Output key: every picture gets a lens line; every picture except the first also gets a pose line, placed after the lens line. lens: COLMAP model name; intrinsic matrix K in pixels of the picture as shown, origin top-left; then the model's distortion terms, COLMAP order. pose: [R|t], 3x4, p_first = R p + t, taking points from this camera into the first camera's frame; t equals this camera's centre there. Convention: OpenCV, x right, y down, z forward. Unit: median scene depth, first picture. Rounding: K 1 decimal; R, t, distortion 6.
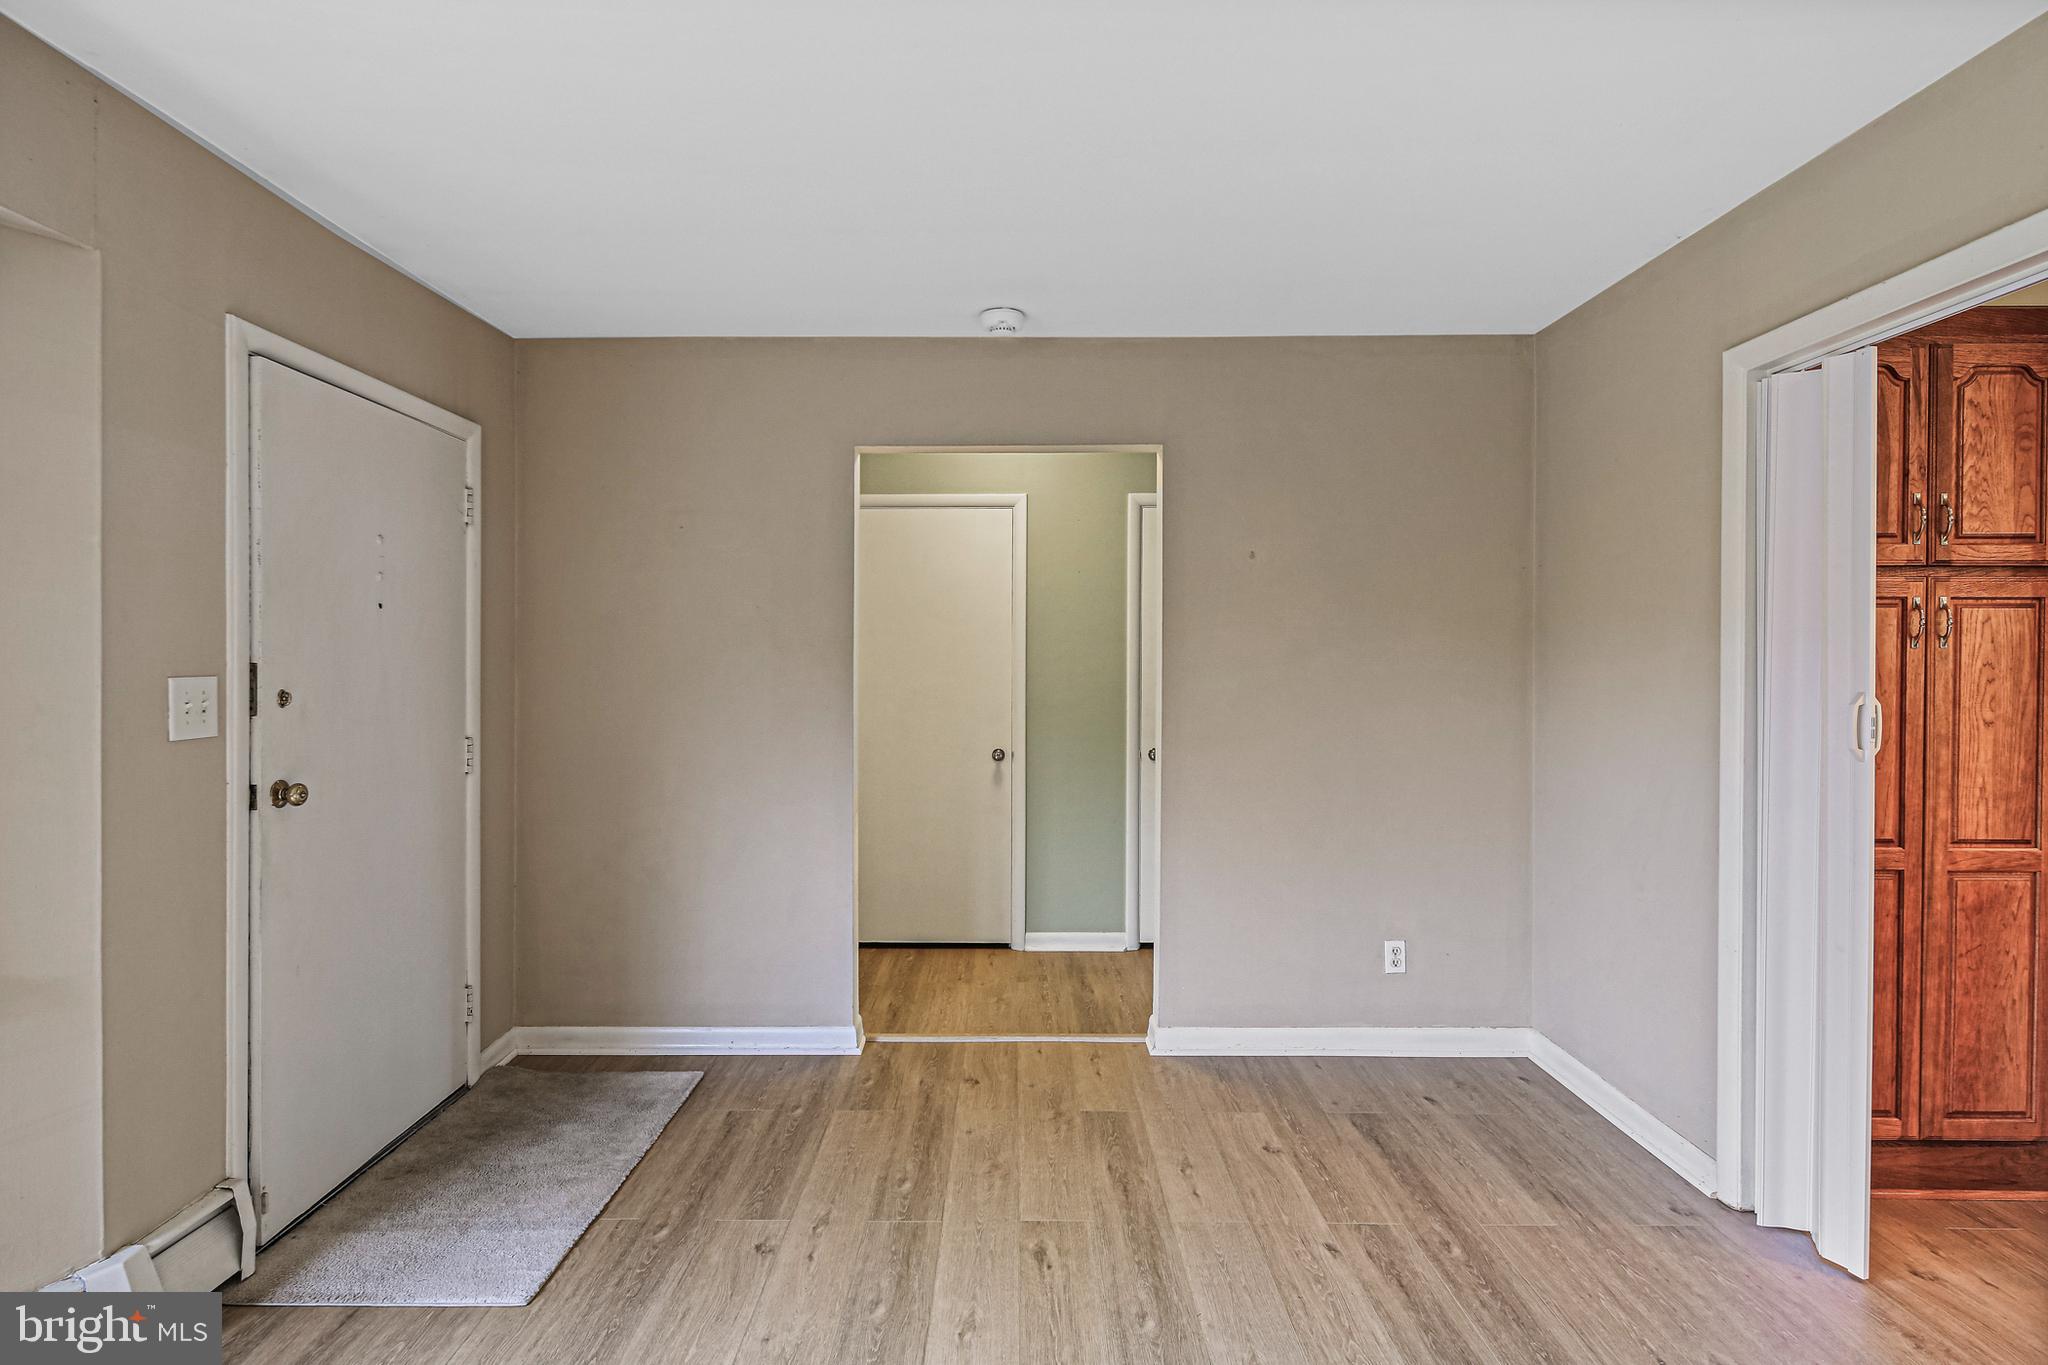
lens RADIAL K [[1036.3, 0, 999.5], [0, 1036.3, 672.5], [0, 0, 1]] dist [0.002000, -0.001343]
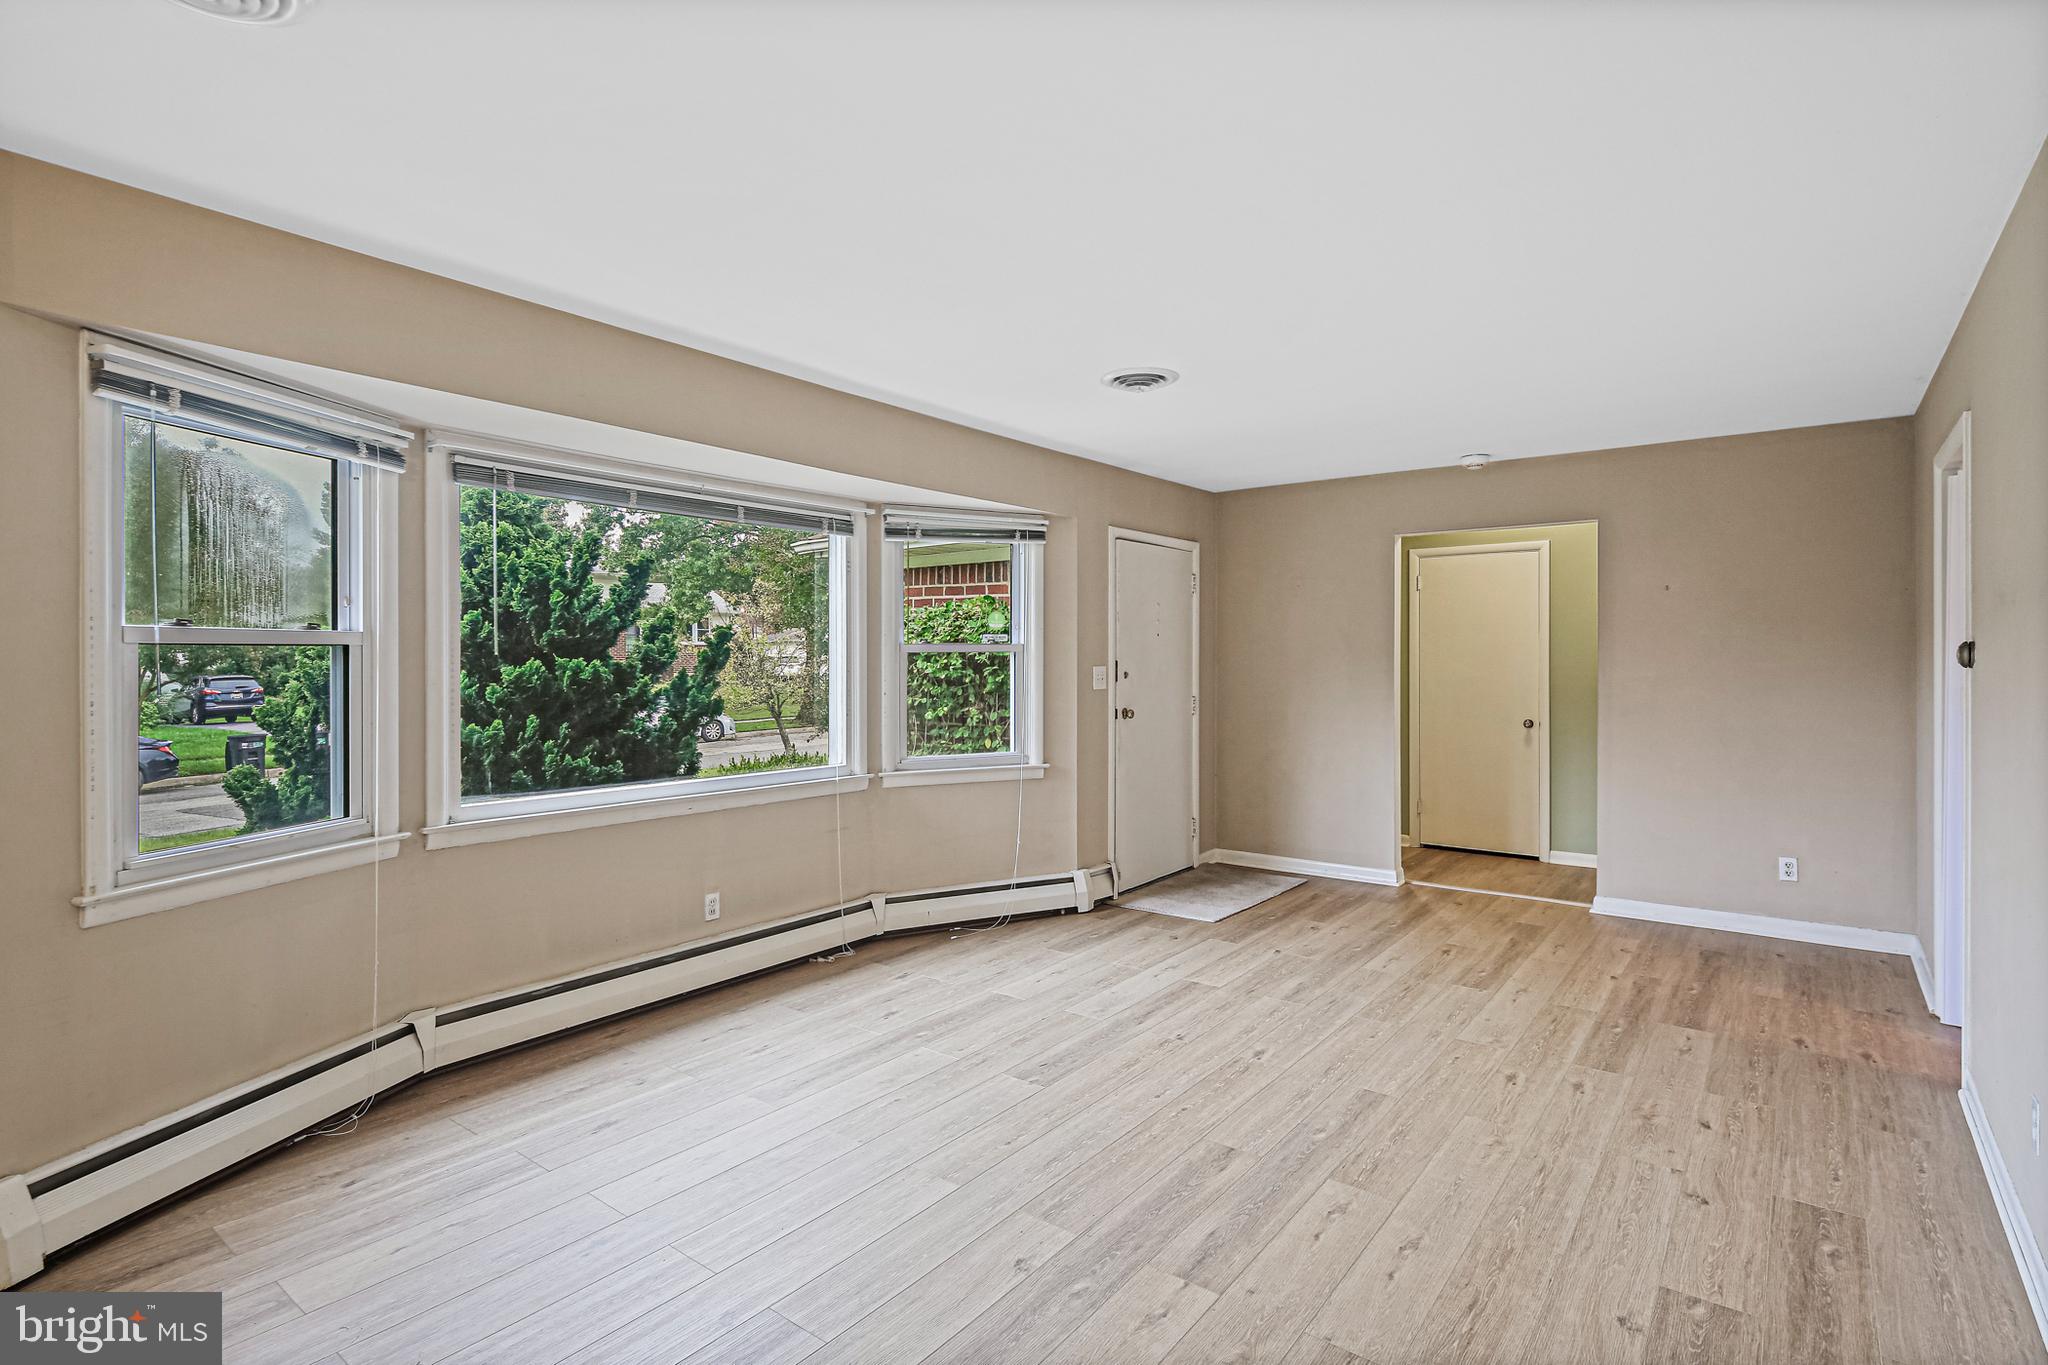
lens RADIAL K [[1006.8, 0, 1012.7], [0, 1006.8, 656.1], [0, 0, 1]] dist [0.000513, -0.001689]
pose [[0.794360, -0.001755, -0.607445, 0.518712], [-0.003877, 0.999961, -0.007958, -0.000116], [0.607435, 0.008676, 0.794322, -1.004359]]
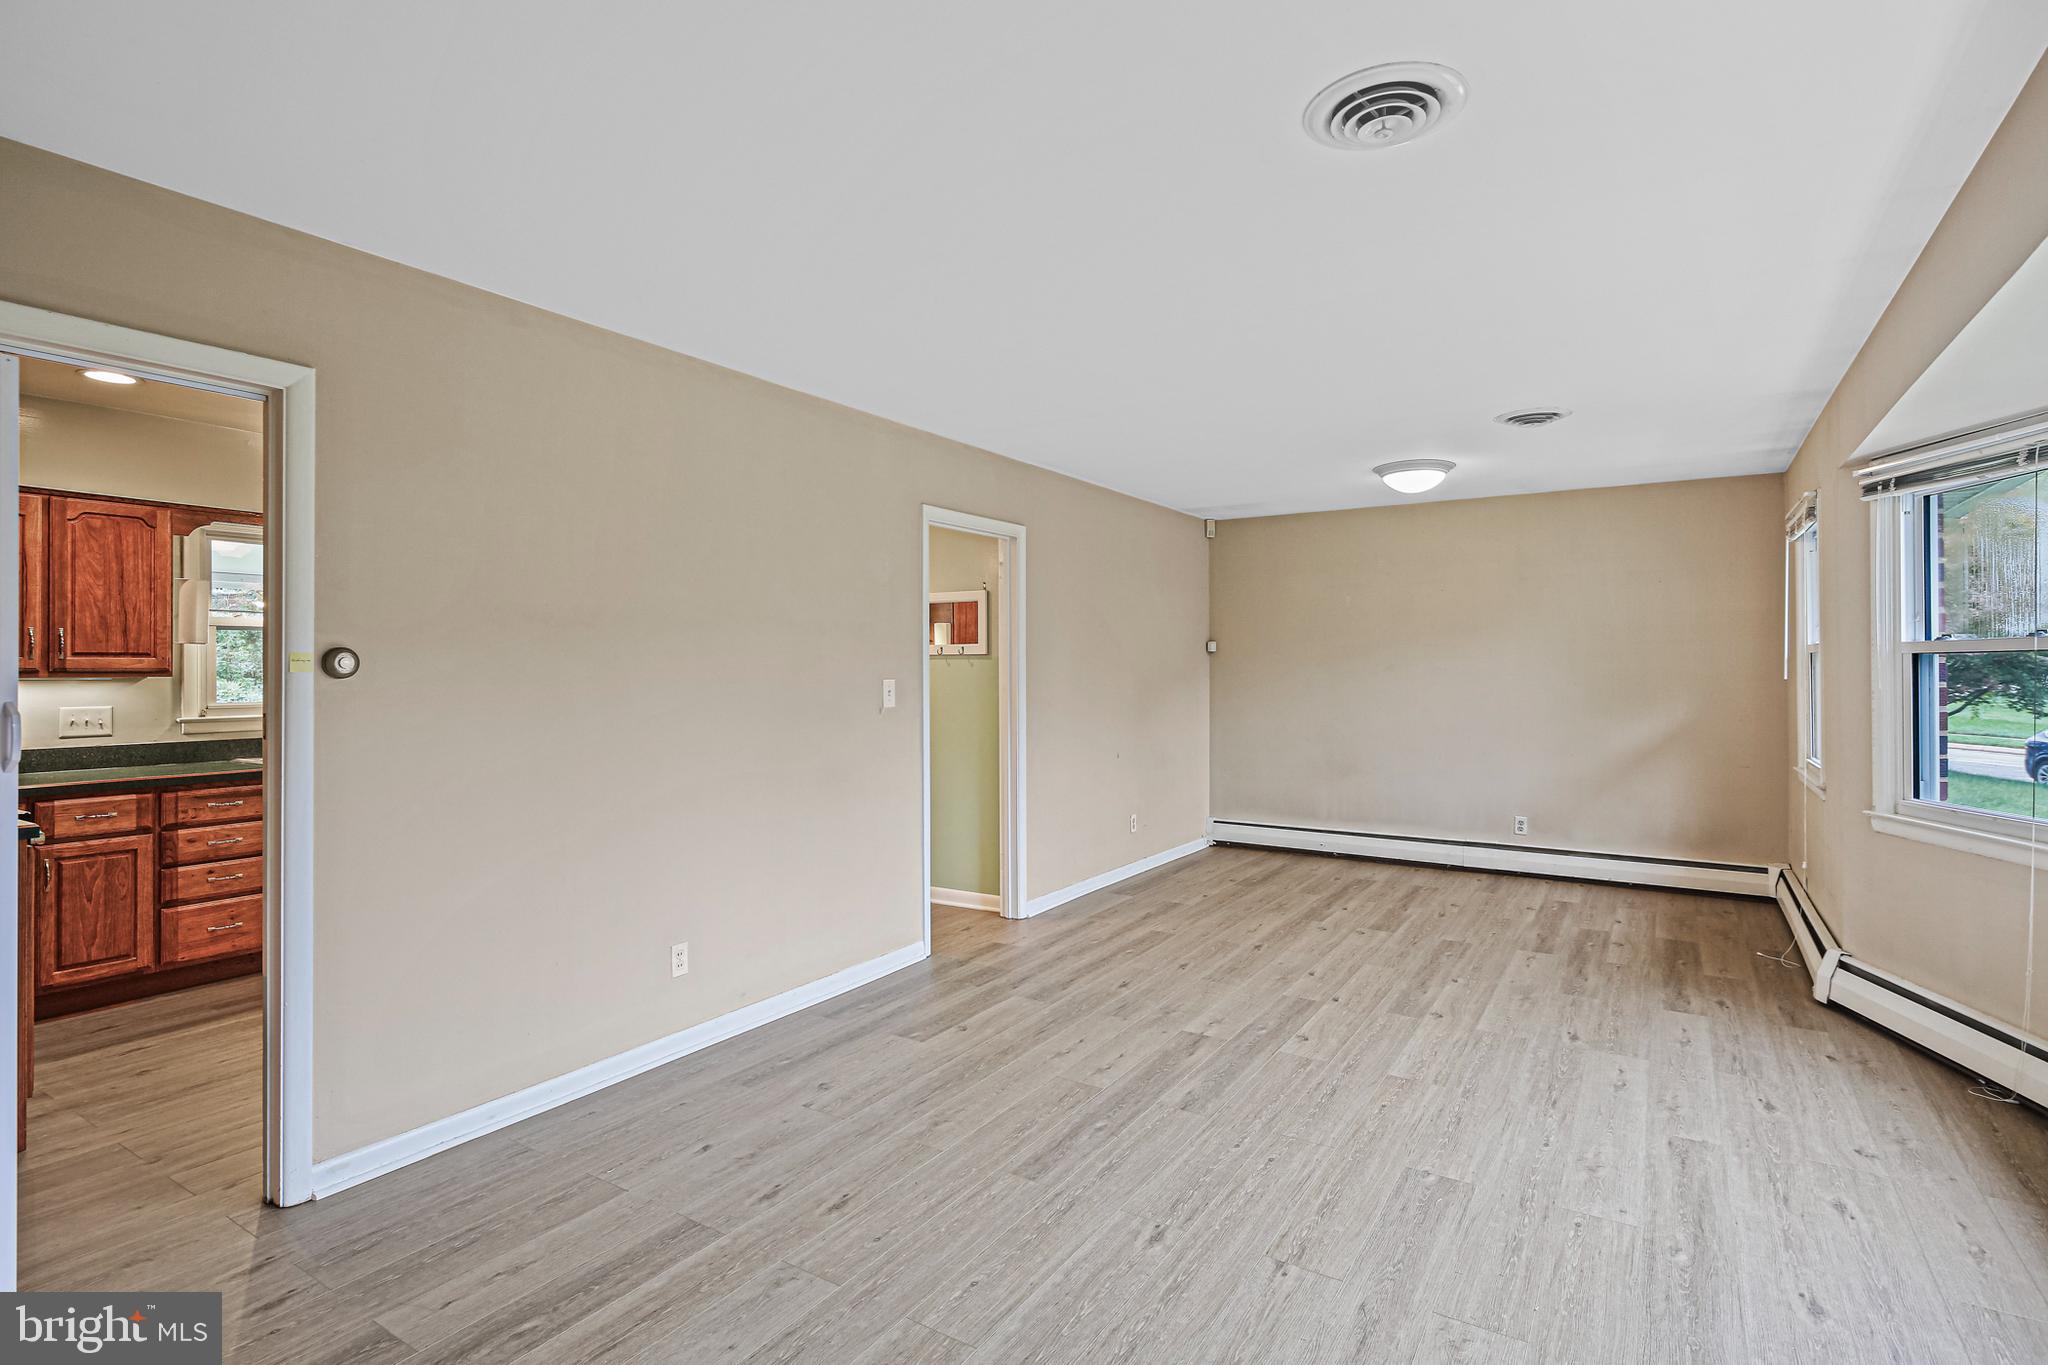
lens RADIAL K [[1005.1, 0, 1024.8], [0, 1005.1, 661.6], [0, 0, 1]] dist [0.003749, -0.001660]
pose [[-0.851649, 0.005192, 0.524087, -0.430789], [0.006044, 0.999982, -0.000085, -0.011263], [-0.524077, 0.003096, -0.851665, 1.138810]]
